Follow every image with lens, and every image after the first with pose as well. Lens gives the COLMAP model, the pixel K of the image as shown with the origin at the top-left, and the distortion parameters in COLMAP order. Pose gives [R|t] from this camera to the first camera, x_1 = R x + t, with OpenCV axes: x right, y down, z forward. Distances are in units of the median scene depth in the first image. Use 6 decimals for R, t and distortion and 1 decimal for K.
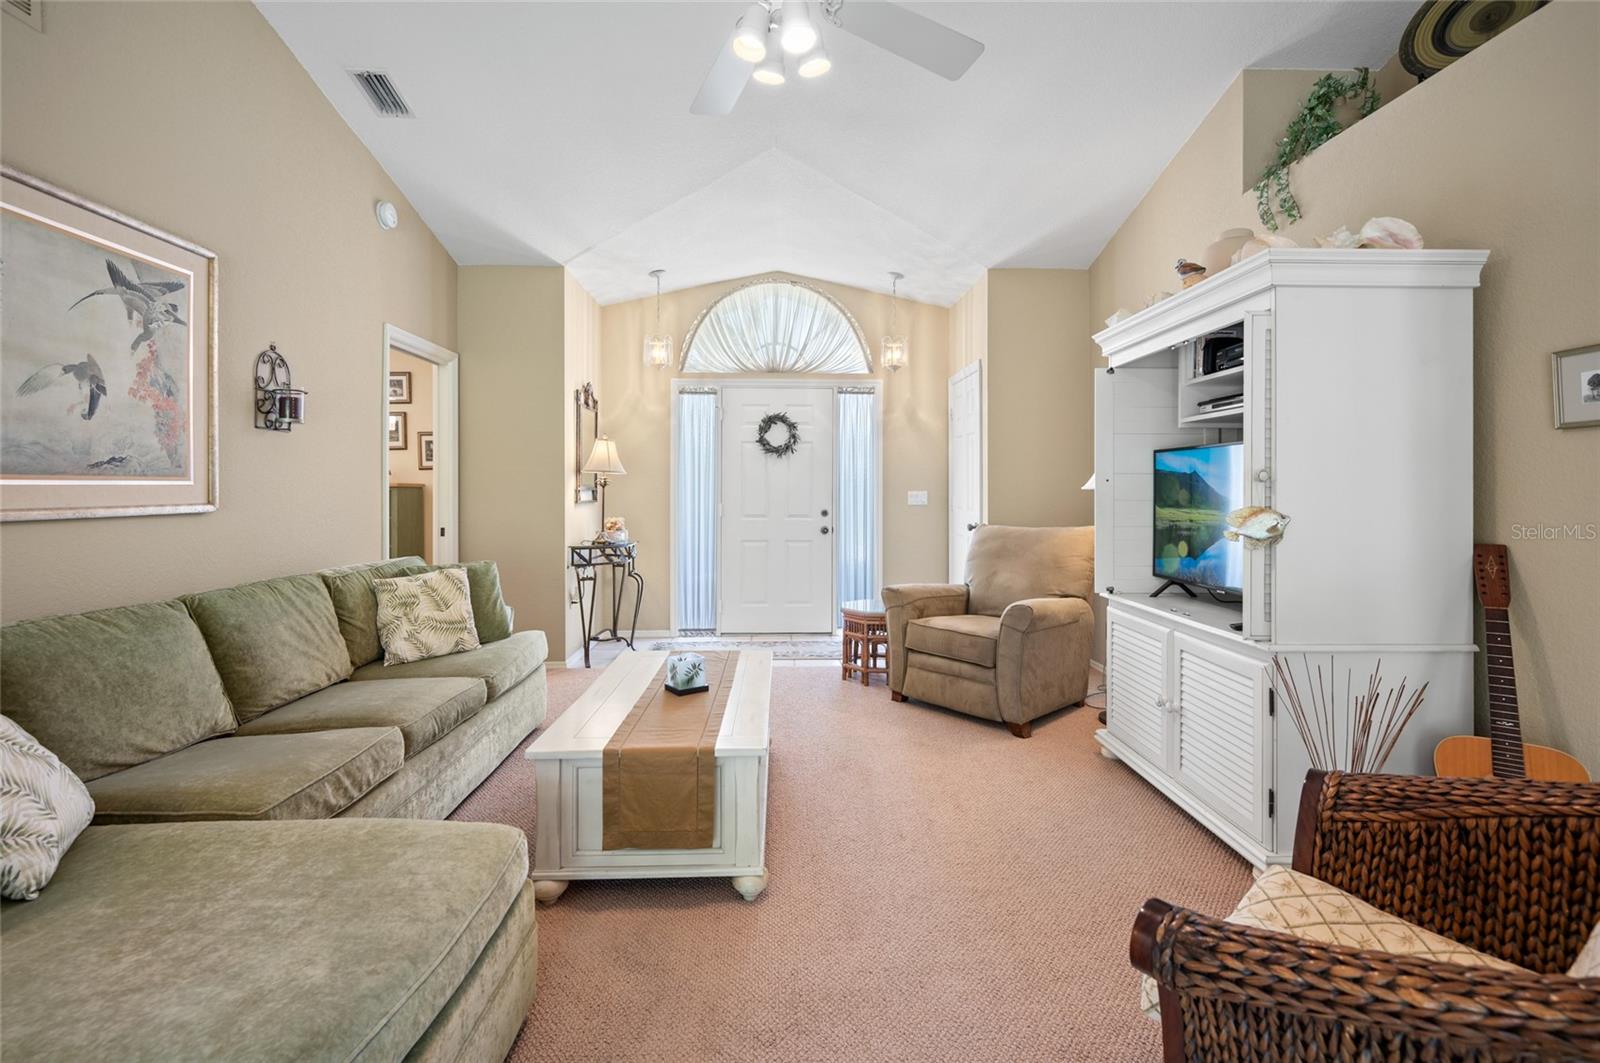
lens RADIAL K [[723.7, 0, 798.8], [0, 723.7, 480.4], [0, 0, 1]] dist [-0.000545, 0.000101]
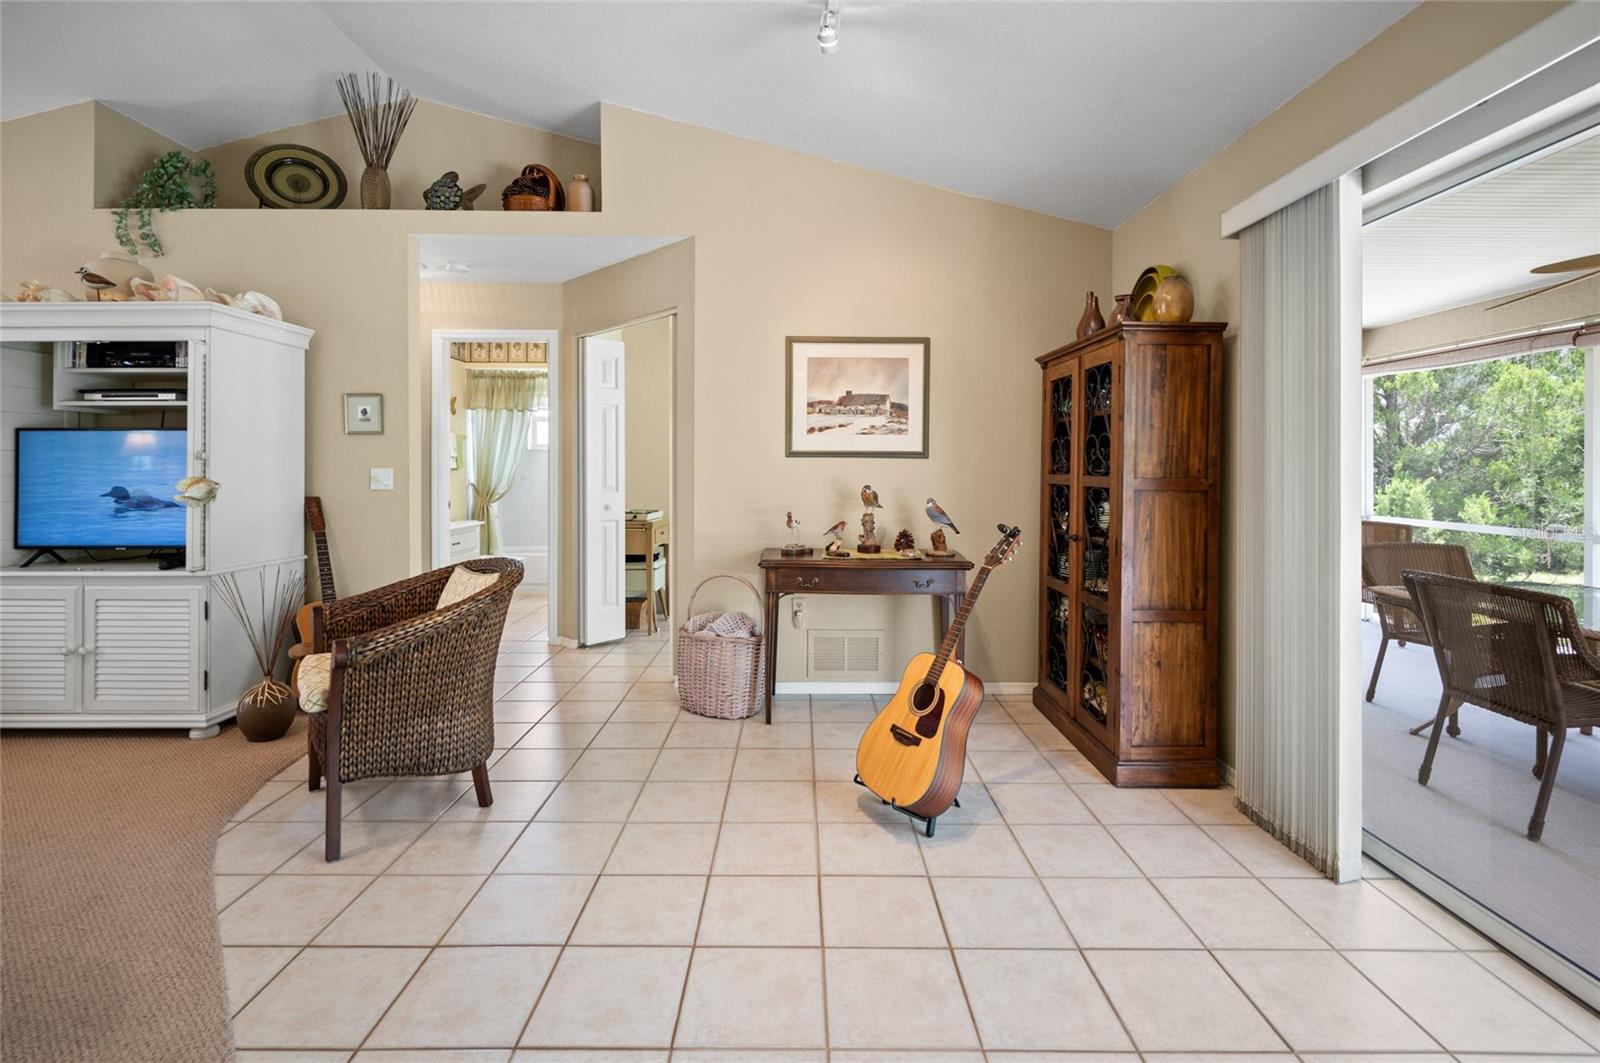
lens RADIAL K [[733.9, 0, 799.5], [0, 733.9, 471.4], [0, 0, 1]] dist [-0.002140, 0.000186]
pose [[0.029644, -0.004584, 0.999550, -0.726732], [-0.009689, 0.999941, 0.004873, 0.006056], [-0.999514, -0.009829, 0.029598, -0.219753]]
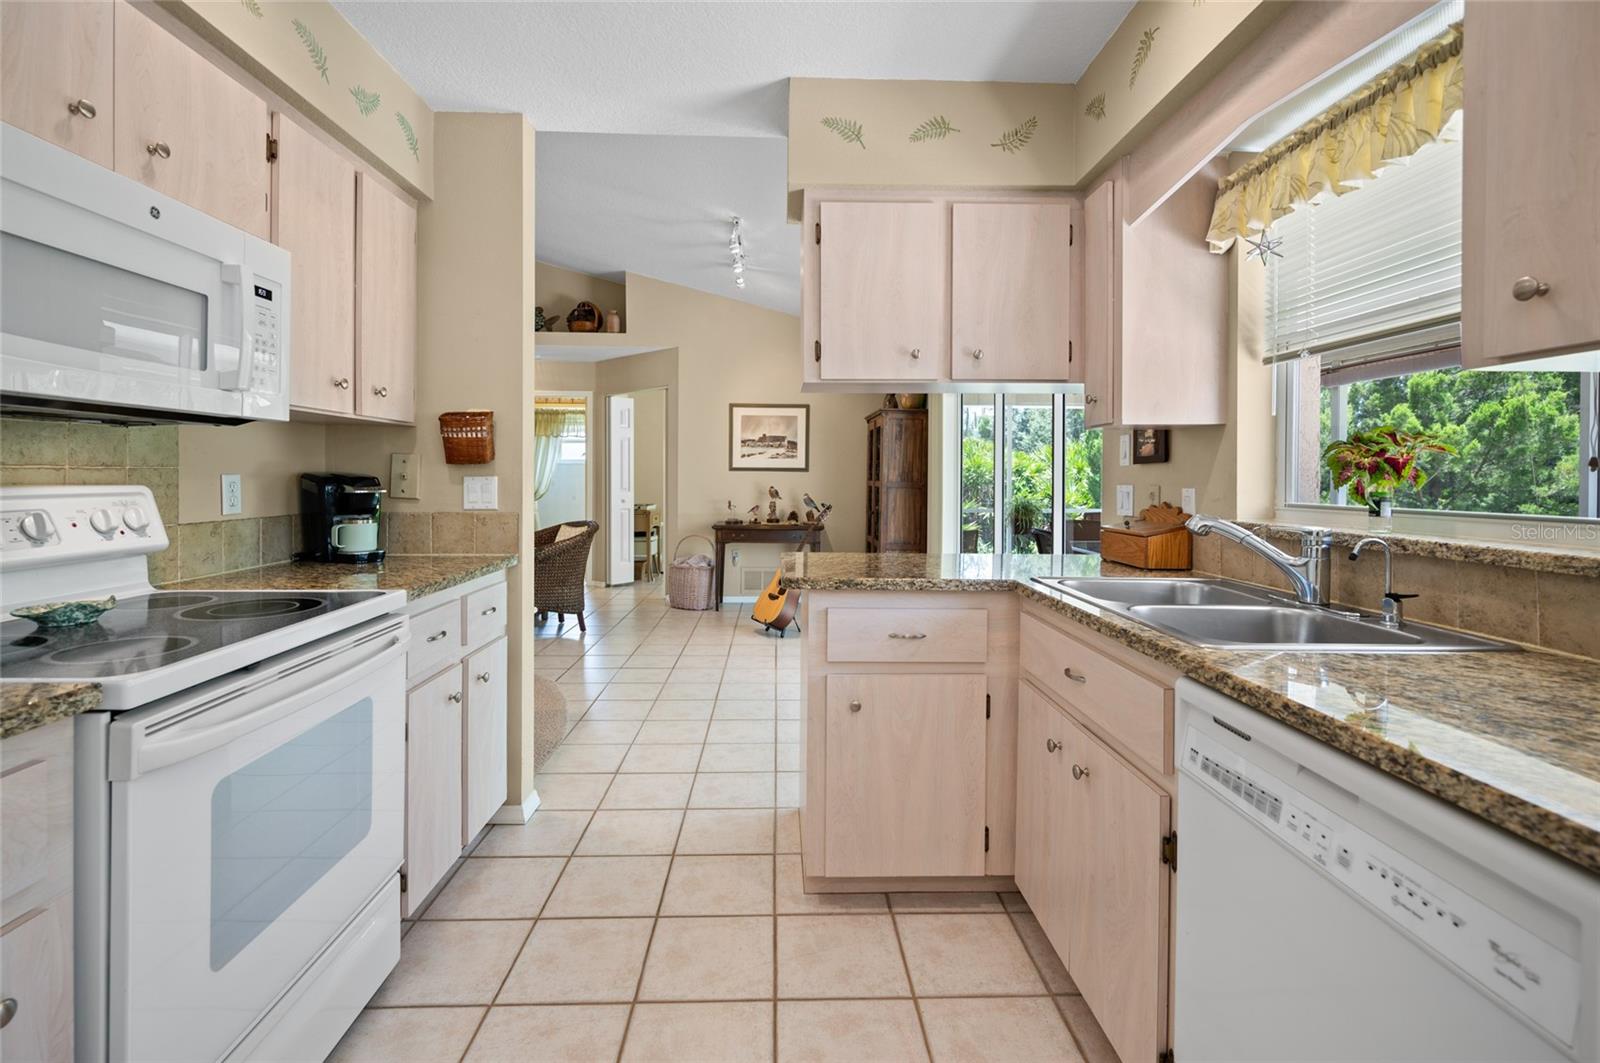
lens RADIAL K [[723.7, 0, 798.8], [0, 723.7, 480.4], [0, 0, 1]] dist [-0.000545, 0.000101]
pose [[-0.000967, -0.005127, 0.999986, -2.029588], [-0.011274, 0.999923, 0.005116, 0.002581], [-0.999936, -0.011268, -0.001025, -0.422694]]
